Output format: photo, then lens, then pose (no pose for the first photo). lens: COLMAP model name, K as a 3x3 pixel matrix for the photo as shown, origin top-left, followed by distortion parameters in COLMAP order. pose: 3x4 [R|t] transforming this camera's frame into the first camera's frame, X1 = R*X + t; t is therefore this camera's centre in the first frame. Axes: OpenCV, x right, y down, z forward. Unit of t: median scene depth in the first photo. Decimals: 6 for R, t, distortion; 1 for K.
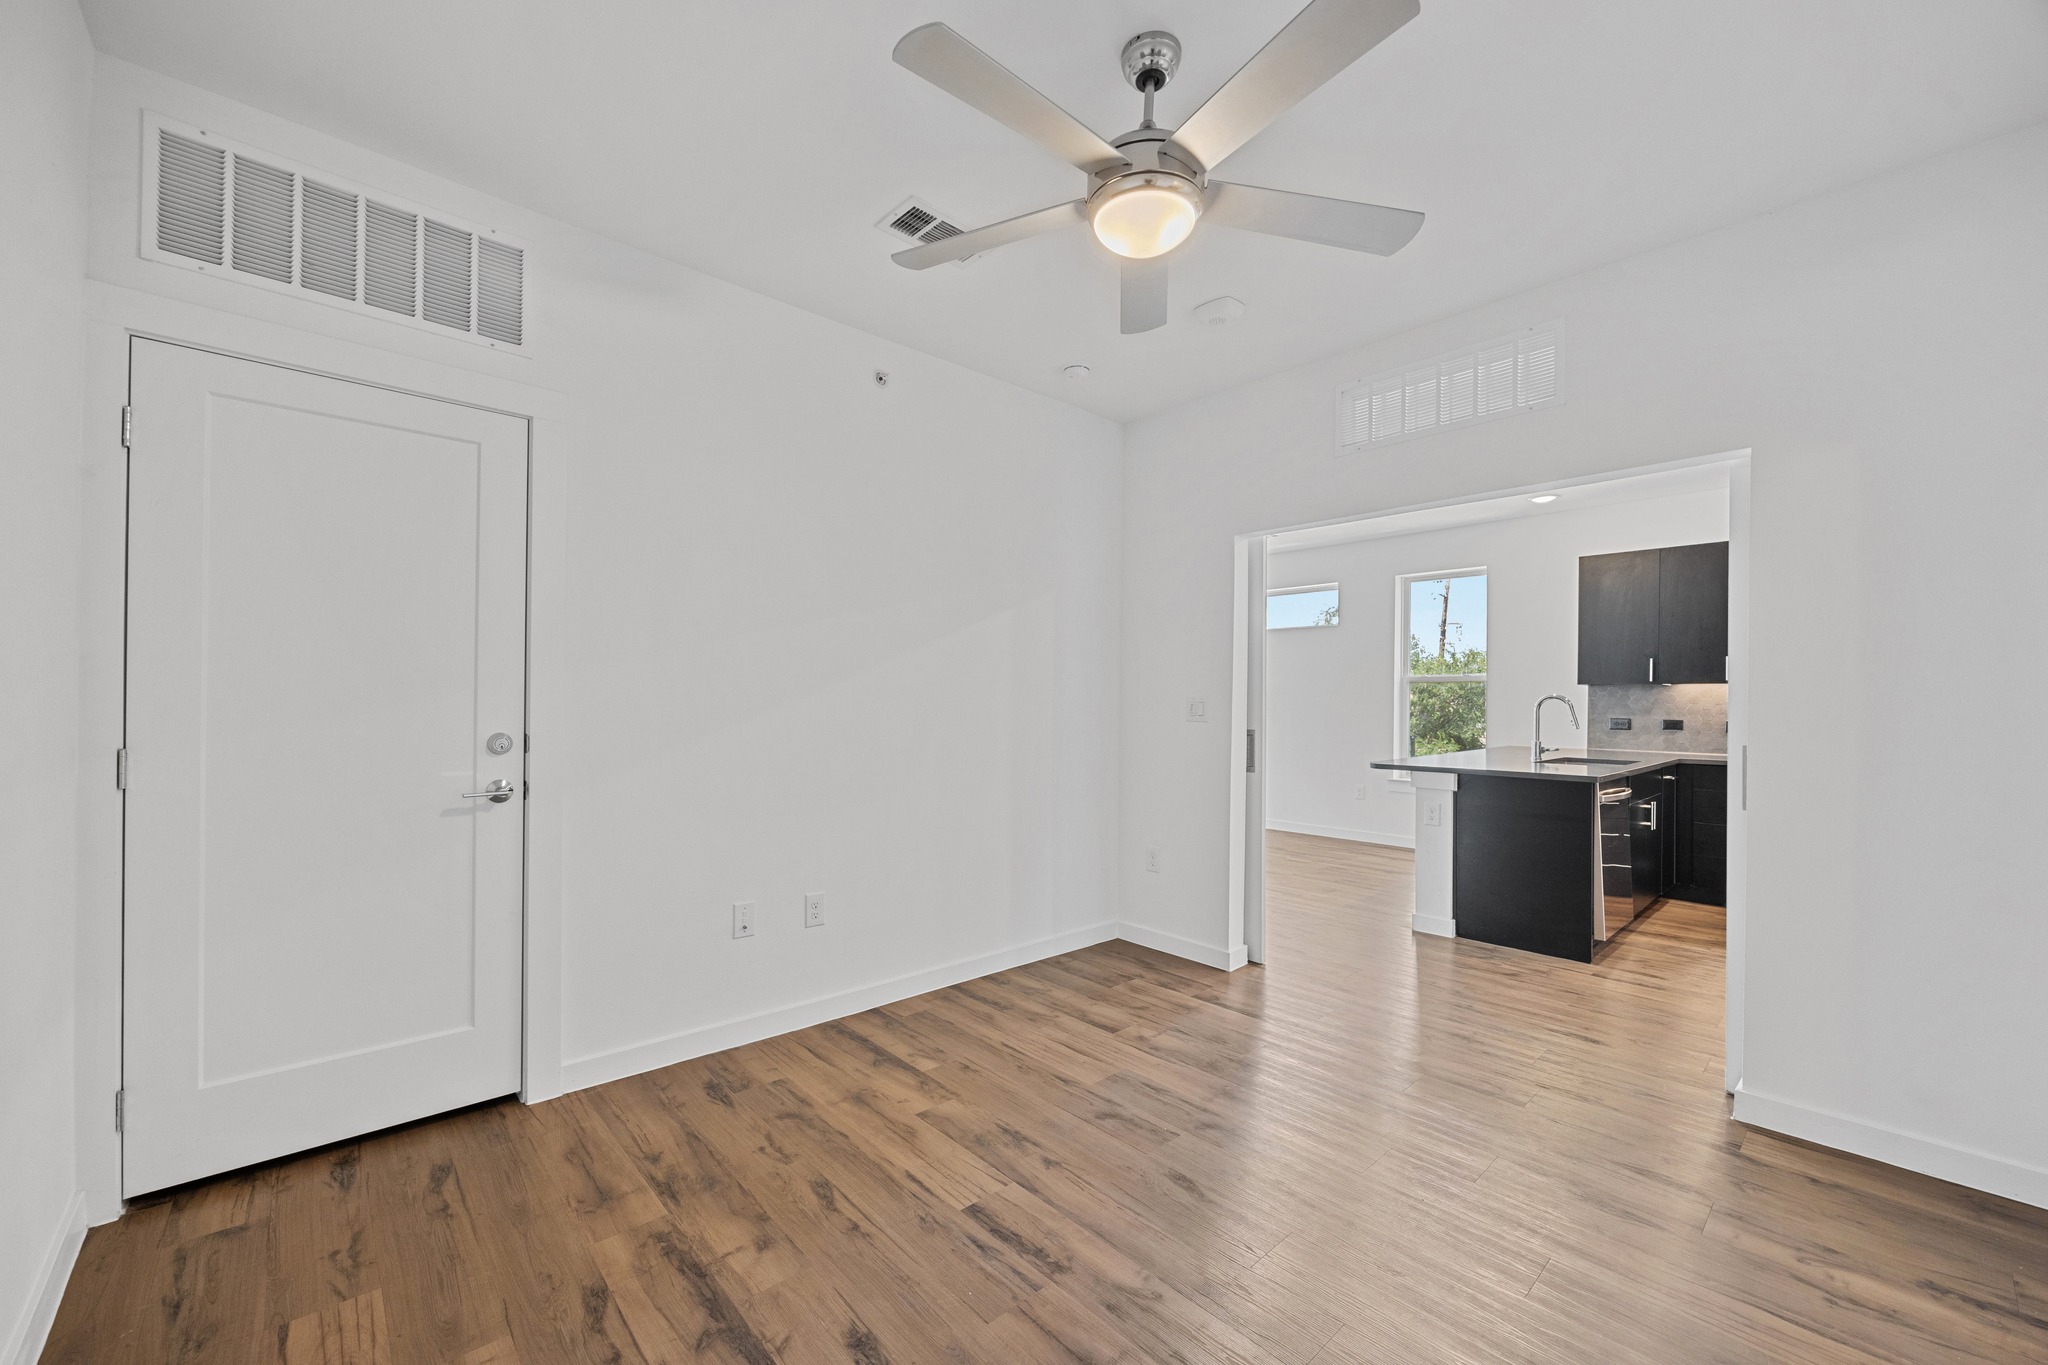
lens RADIAL K [[813.8, 0, 1024.3], [0, 813.8, 689.5], [0, 0, 1]] dist [-0.002263, -0.000513]
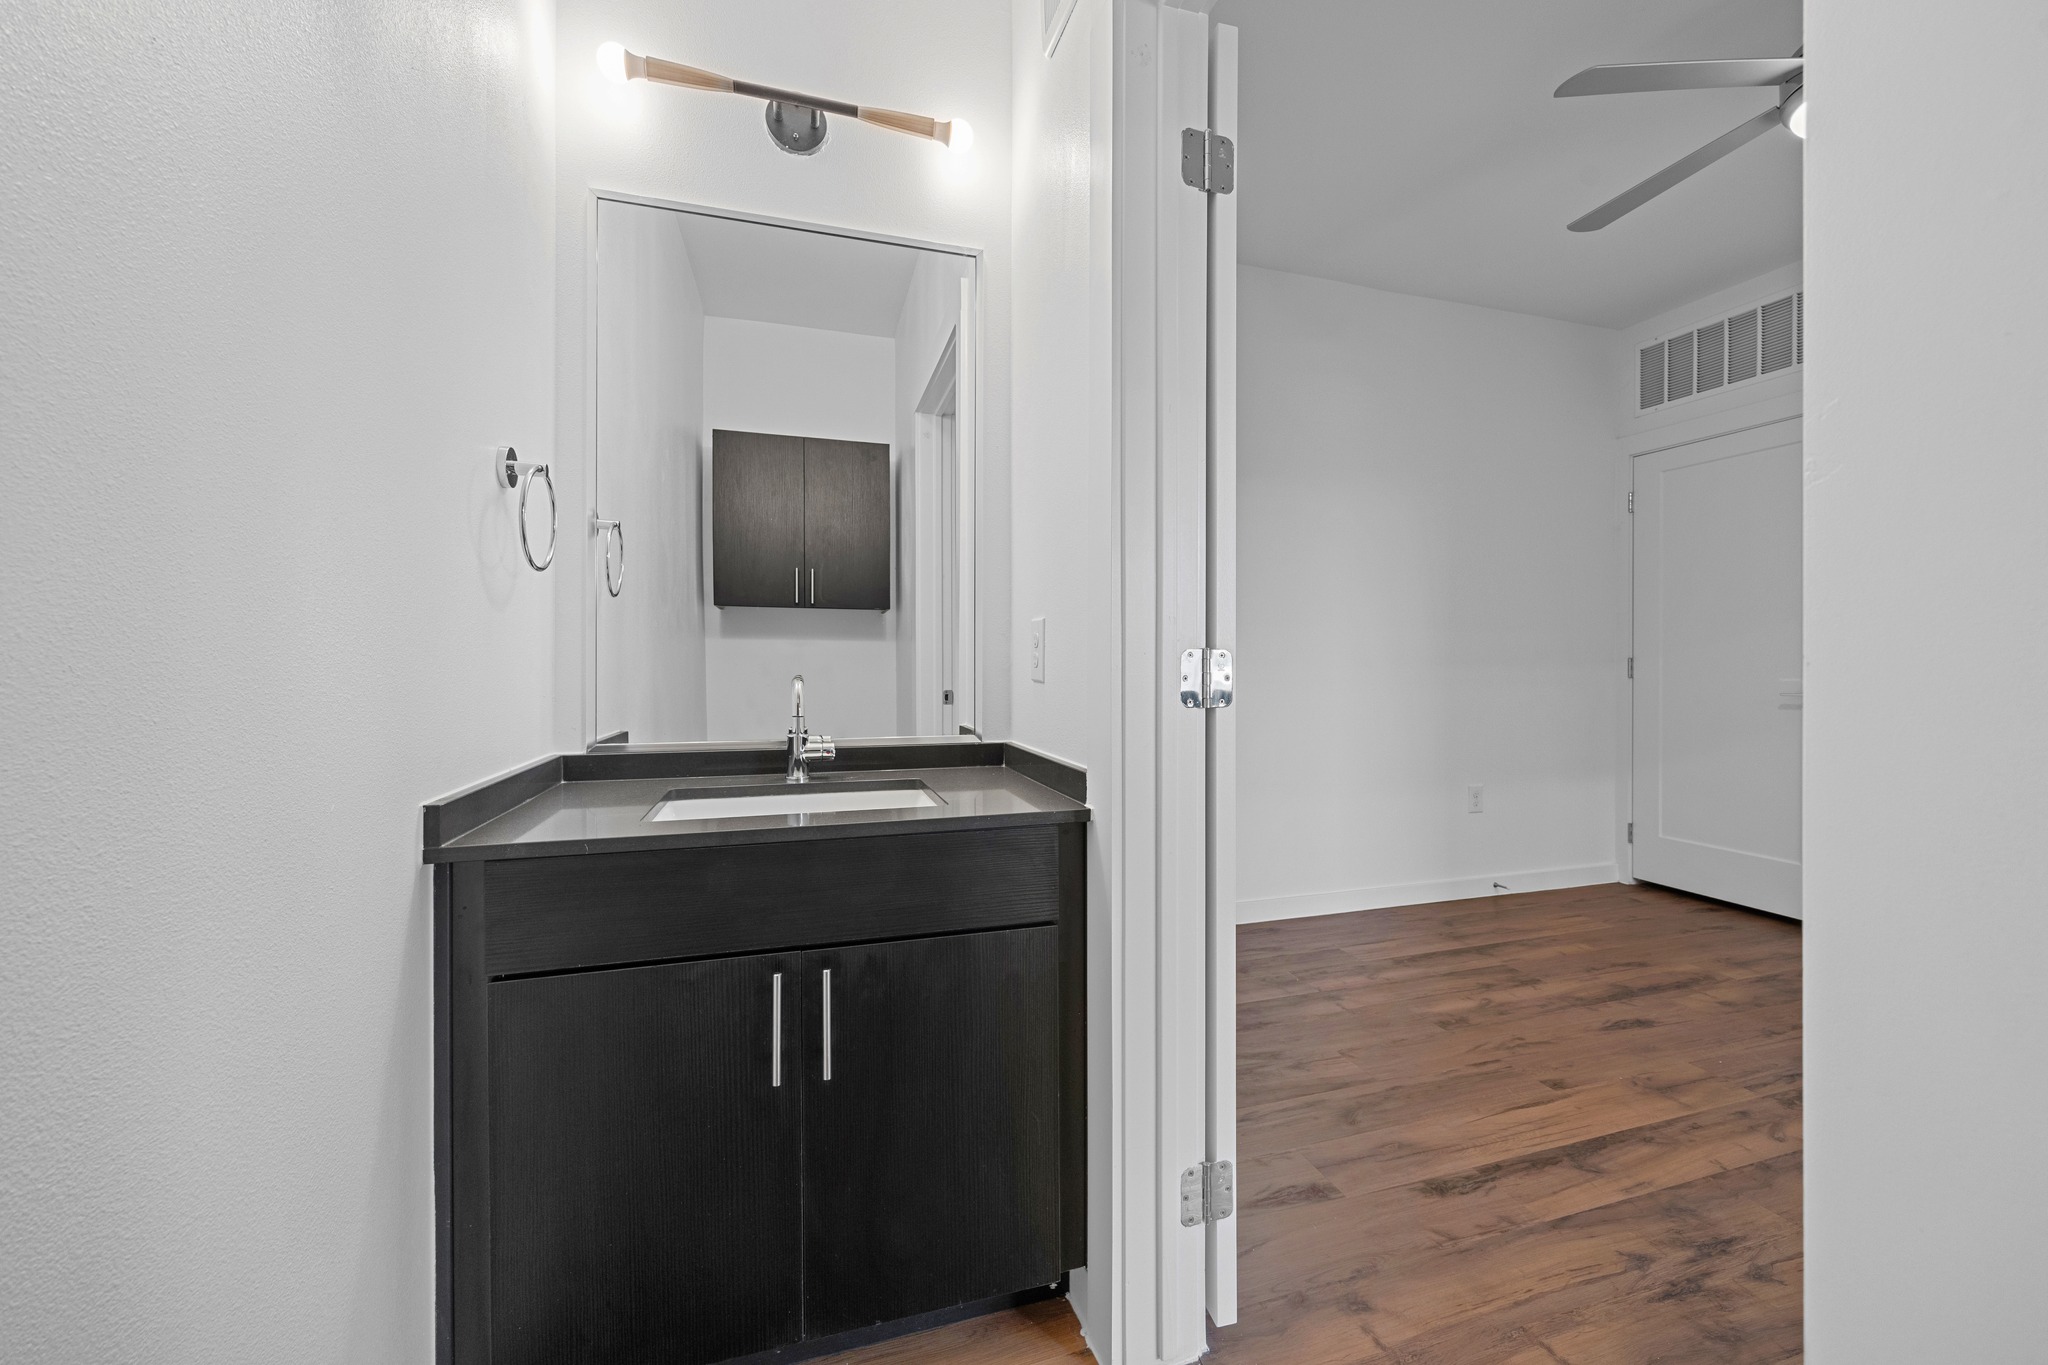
lens RADIAL K [[813.8, 0, 1029.7], [0, 813.8, 678.3], [0, 0, 1]] dist [-0.002263, -0.000513]
pose [[-0.431978, 0.004476, -0.901873, 1.453284], [0.014426, 0.999894, -0.001947, 0.103832], [0.901769, -0.013852, -0.431997, 0.522790]]
